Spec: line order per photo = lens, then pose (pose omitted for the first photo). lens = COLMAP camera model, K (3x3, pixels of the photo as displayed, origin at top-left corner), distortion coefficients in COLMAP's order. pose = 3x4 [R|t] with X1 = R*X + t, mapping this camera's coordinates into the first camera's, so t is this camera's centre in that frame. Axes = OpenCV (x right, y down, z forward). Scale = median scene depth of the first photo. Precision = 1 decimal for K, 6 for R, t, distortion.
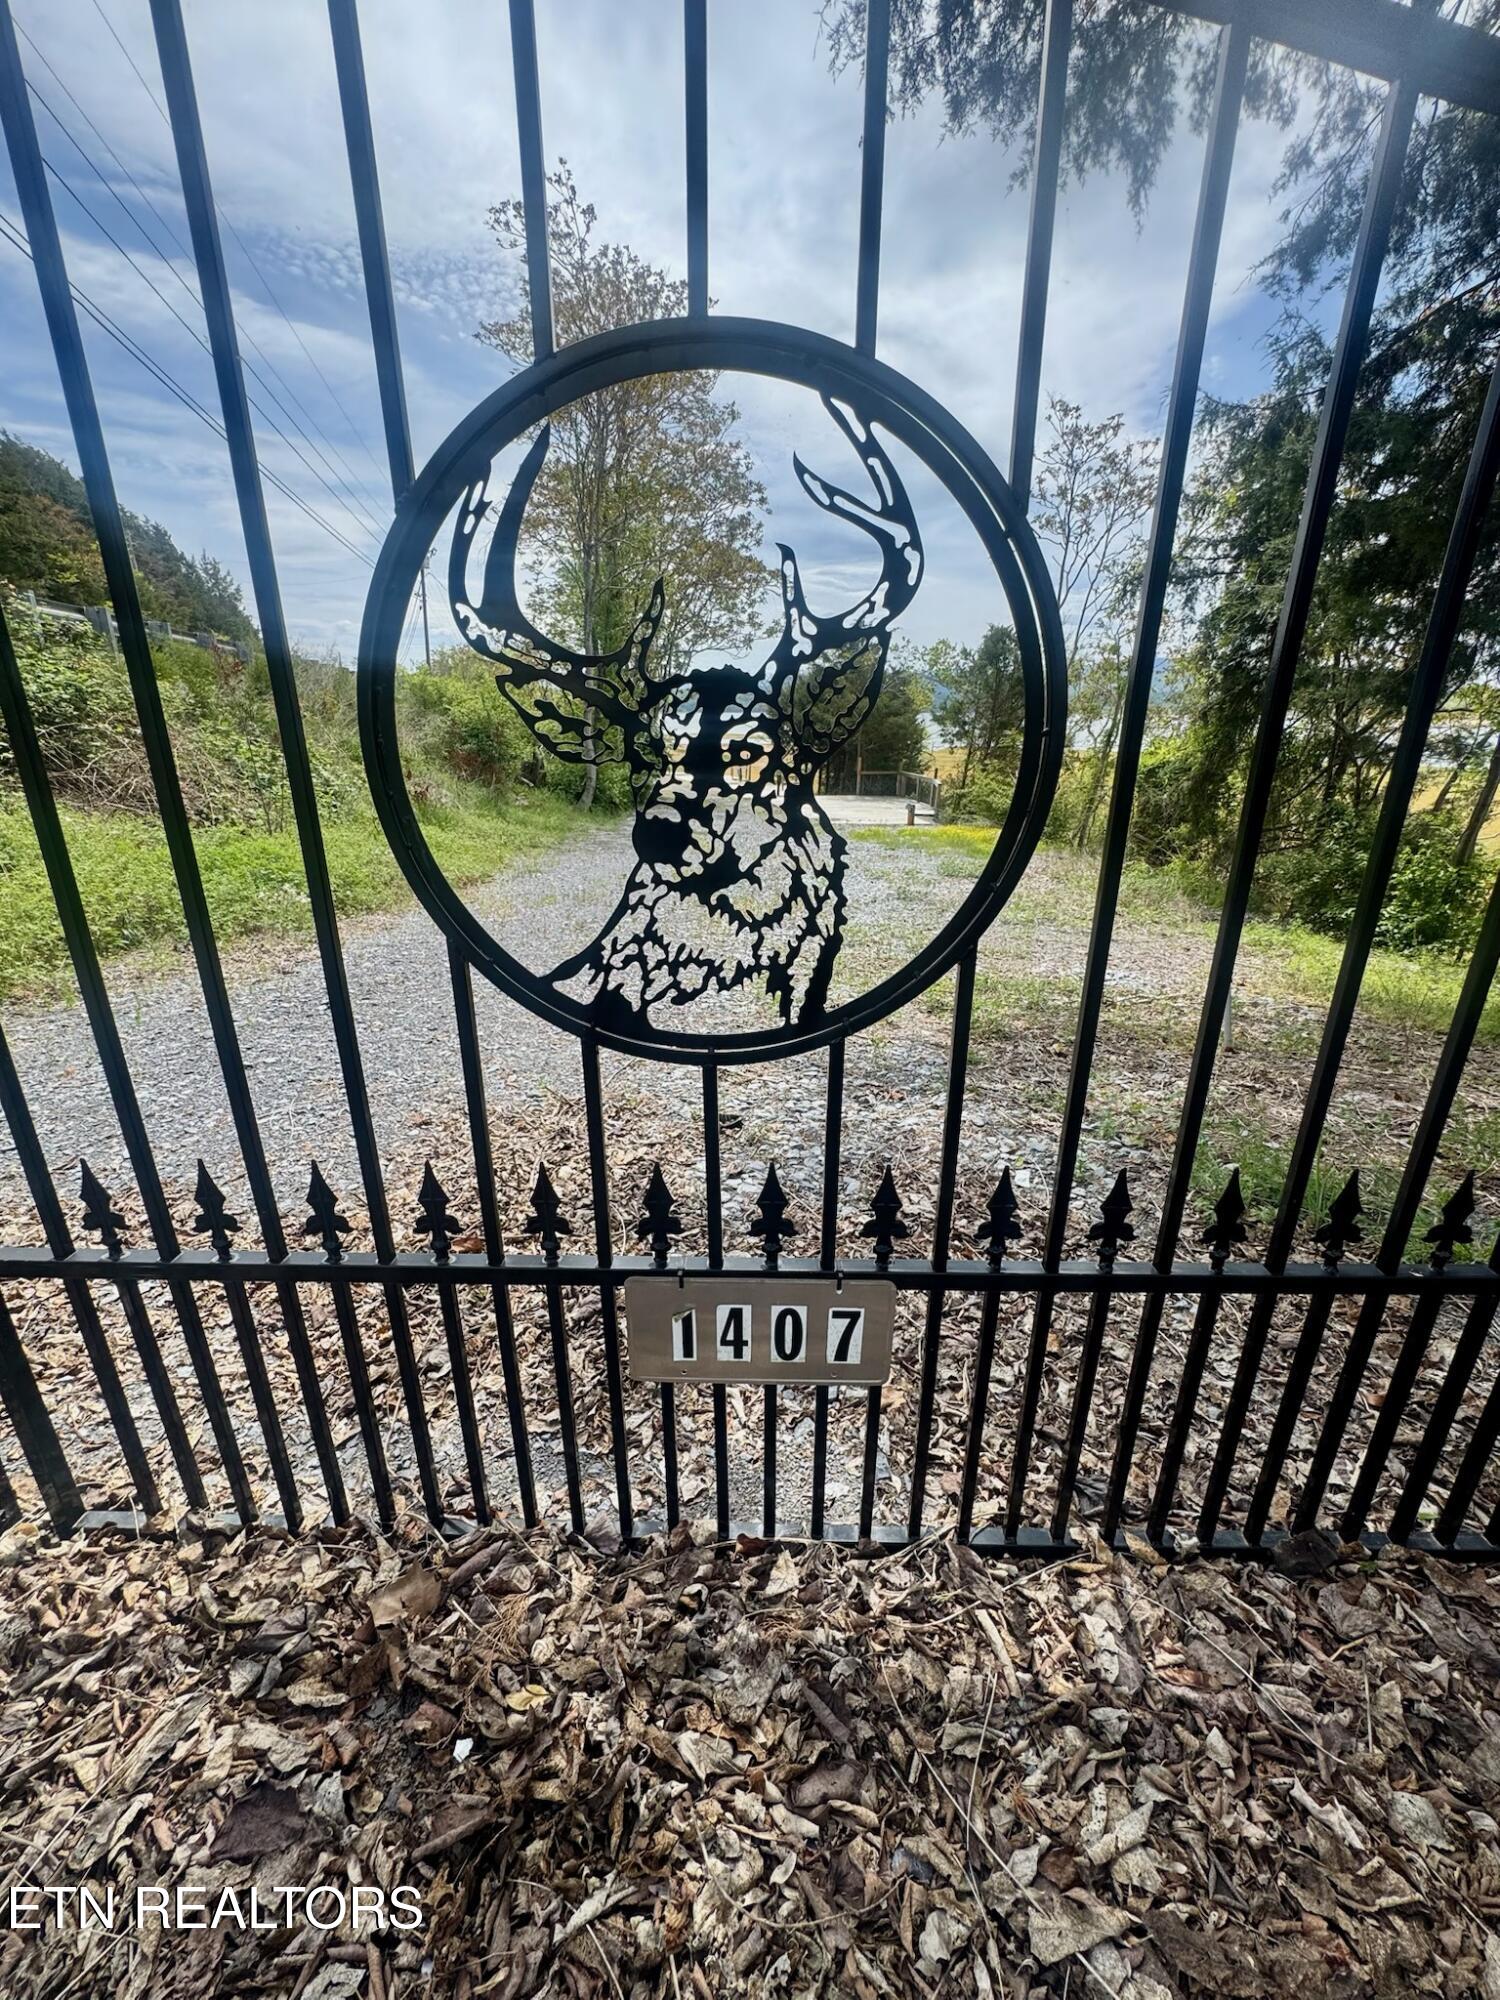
lens RADIAL K [[796.7, 0, 742.1], [0, 796.7, 995.3], [0, 0, 1]] dist [-0.014759, 0.003280]
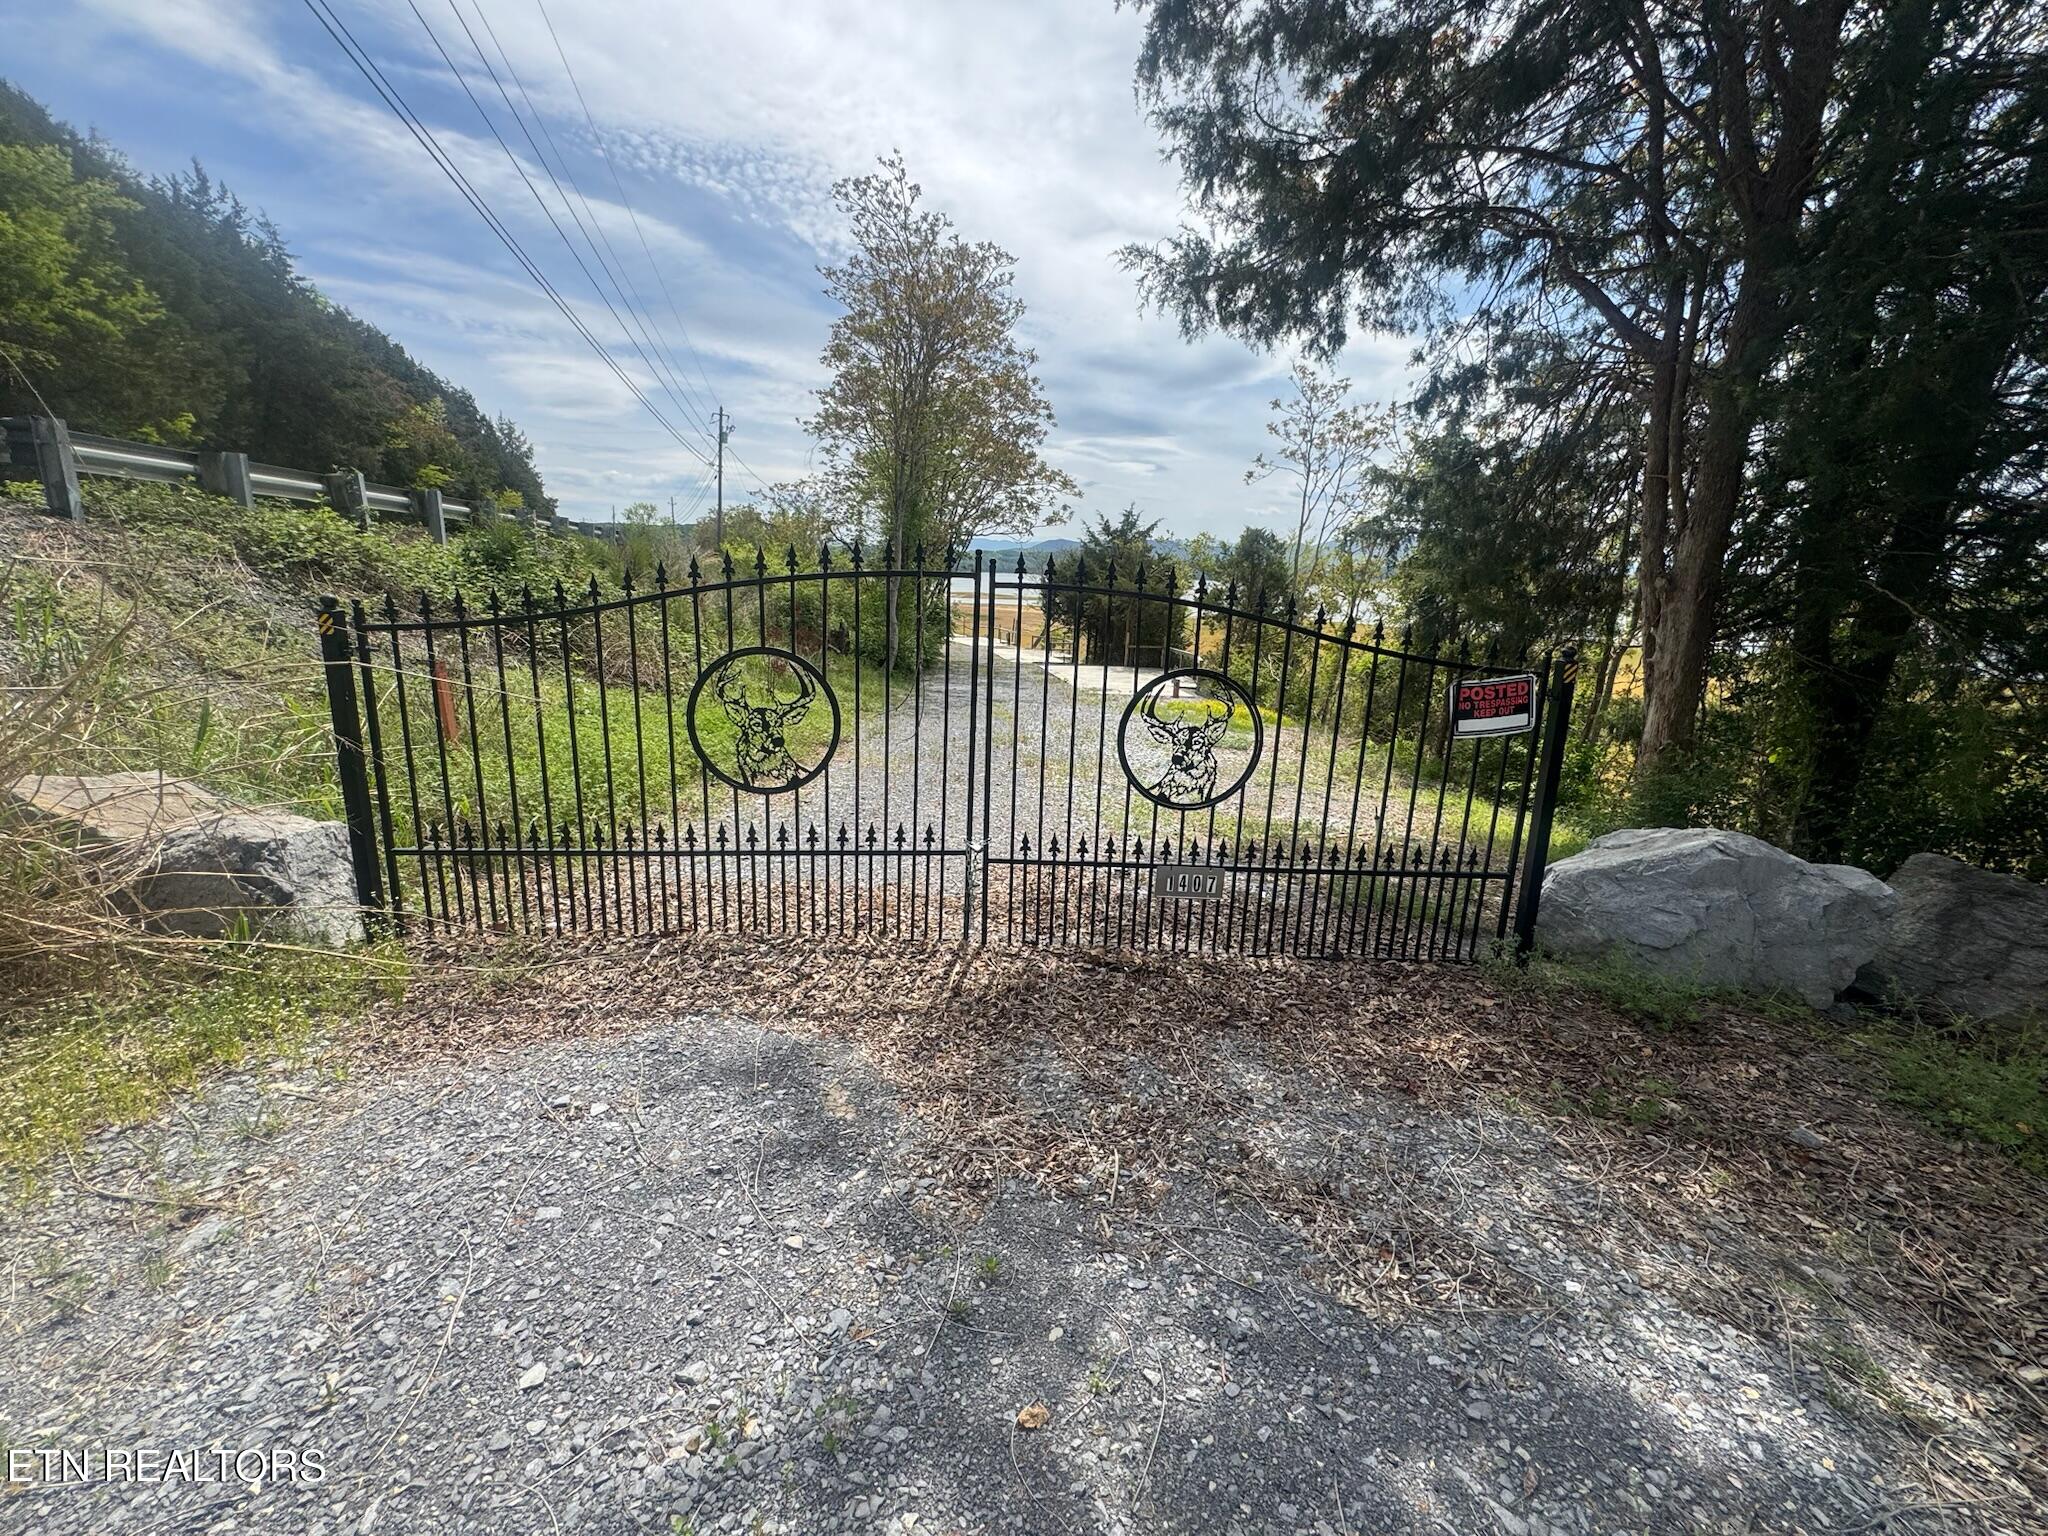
lens RADIAL K [[815.8, 0, 1033.6], [0, 815.8, 765.3], [0, 0, 1]] dist [-0.014759, 0.003280]
pose [[0.998602, 0.027941, 0.044861, -1.012642], [-0.022783, 0.993488, -0.111633, 0.340096], [-0.047688, 0.110455, 0.992736, -3.225832]]
